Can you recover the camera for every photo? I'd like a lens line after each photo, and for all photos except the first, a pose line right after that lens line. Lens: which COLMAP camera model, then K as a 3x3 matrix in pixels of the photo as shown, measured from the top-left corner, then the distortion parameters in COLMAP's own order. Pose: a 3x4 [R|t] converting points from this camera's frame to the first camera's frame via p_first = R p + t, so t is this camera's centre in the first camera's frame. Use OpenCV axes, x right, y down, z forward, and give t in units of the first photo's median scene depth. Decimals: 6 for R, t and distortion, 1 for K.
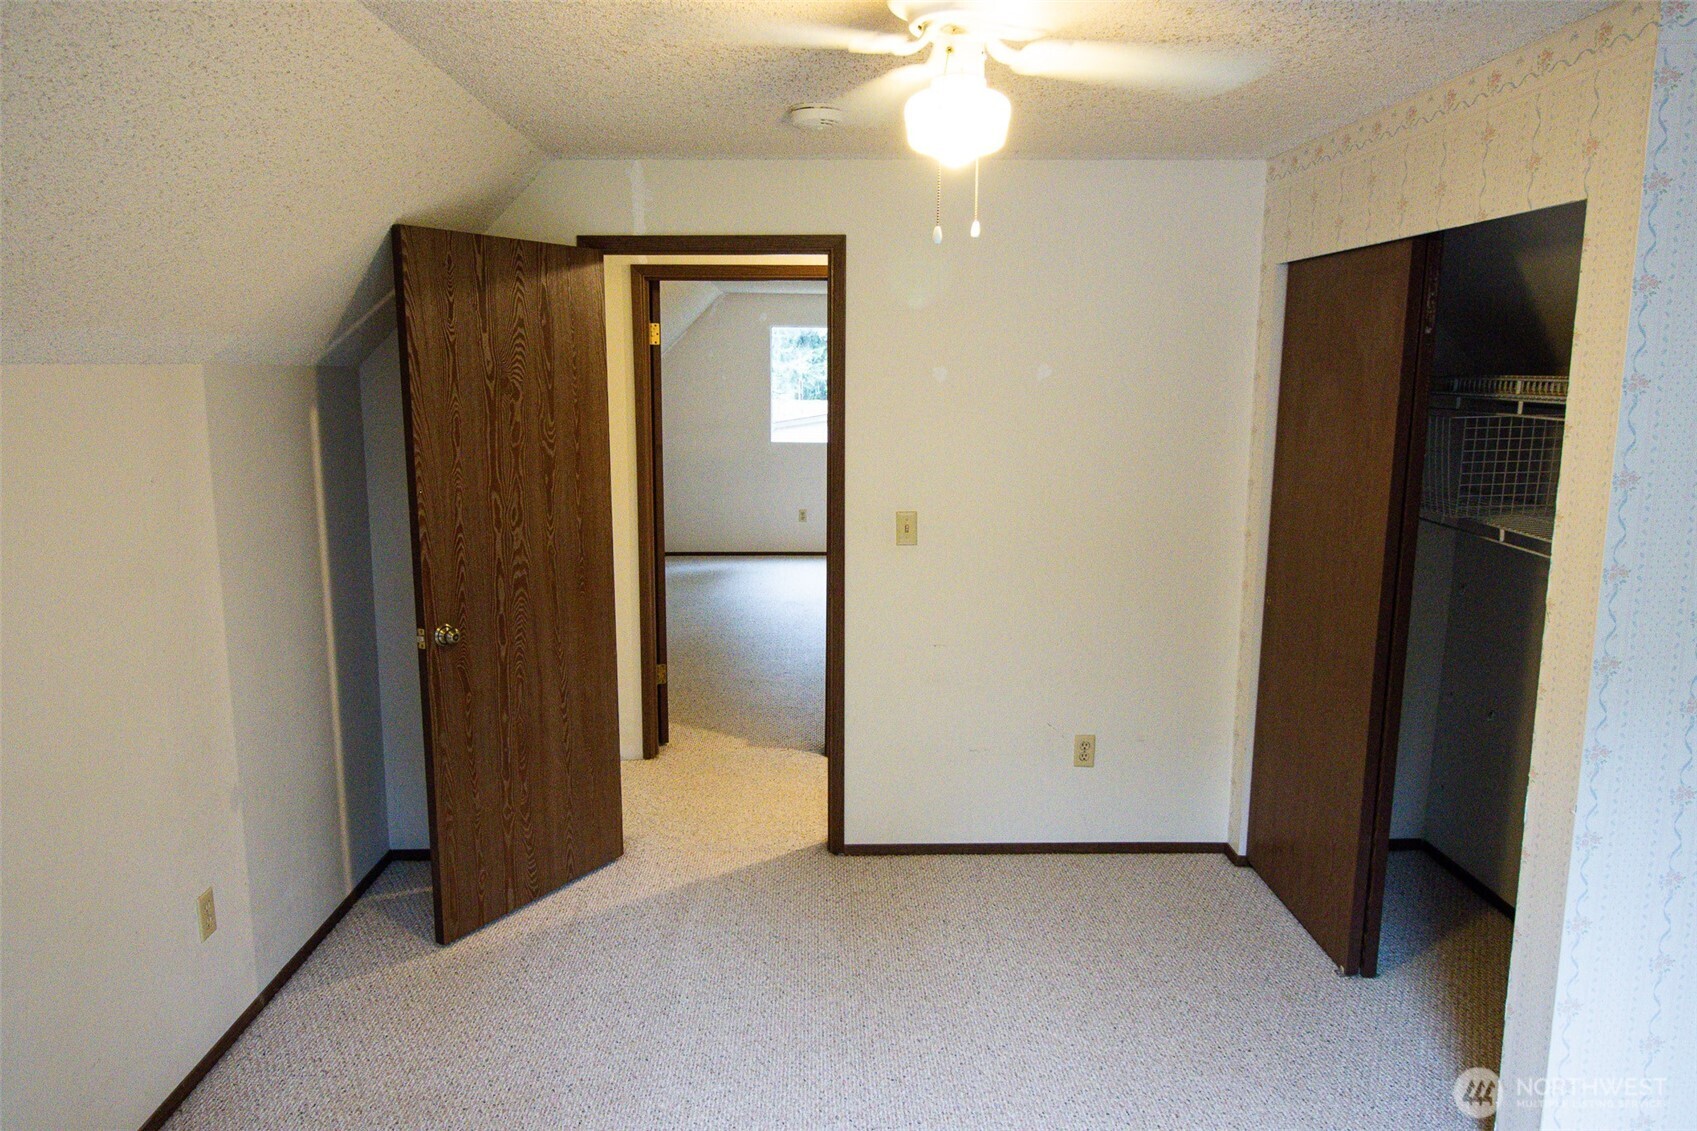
lens RADIAL K [[1127.0, 0, 849.2], [0, 1127.0, 570.2], [0, 0, 1]] dist [0.002710, -0.003923]
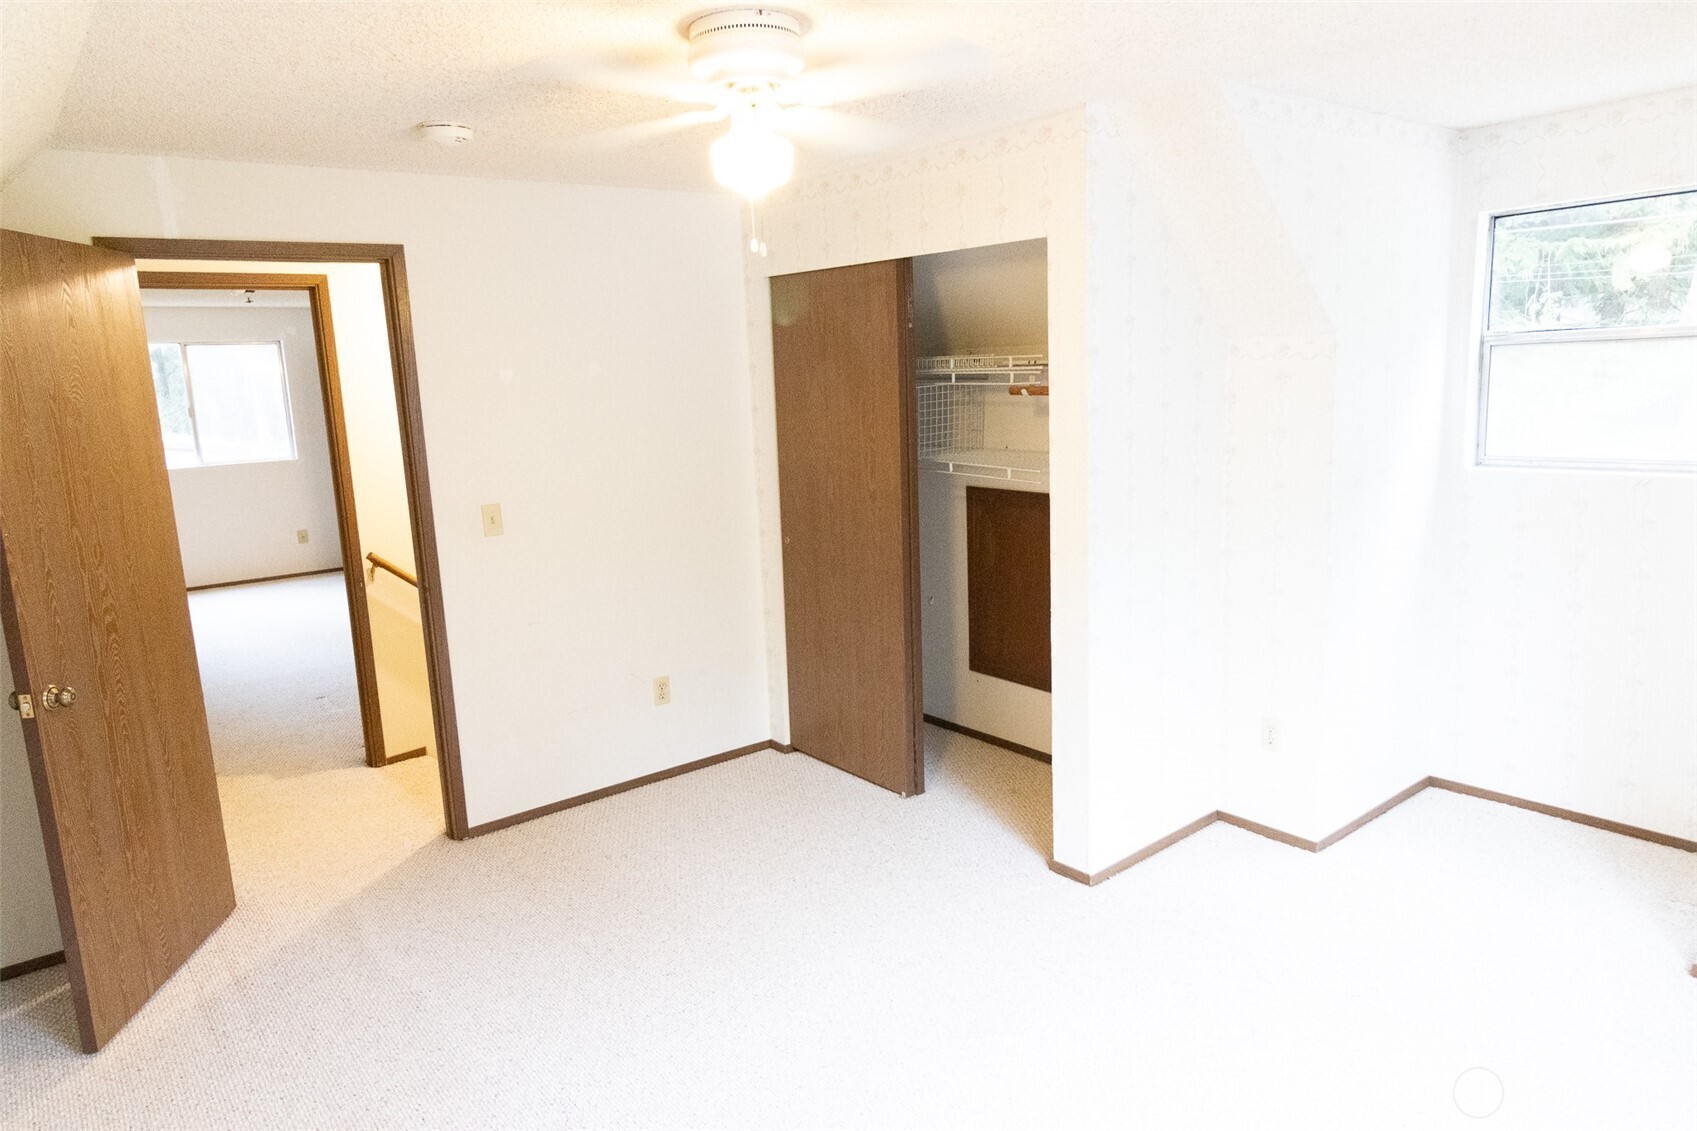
lens RADIAL K [[1051.4, 0, 829.1], [0, 1051.4, 565.0], [0, 0, 1]] dist [0.005062, -0.003035]
pose [[0.804971, -0.146199, 0.575019, -0.304273], [0.146310, 0.988149, 0.046418, 0.006476], [-0.574991, 0.046766, 0.816822, -0.002395]]
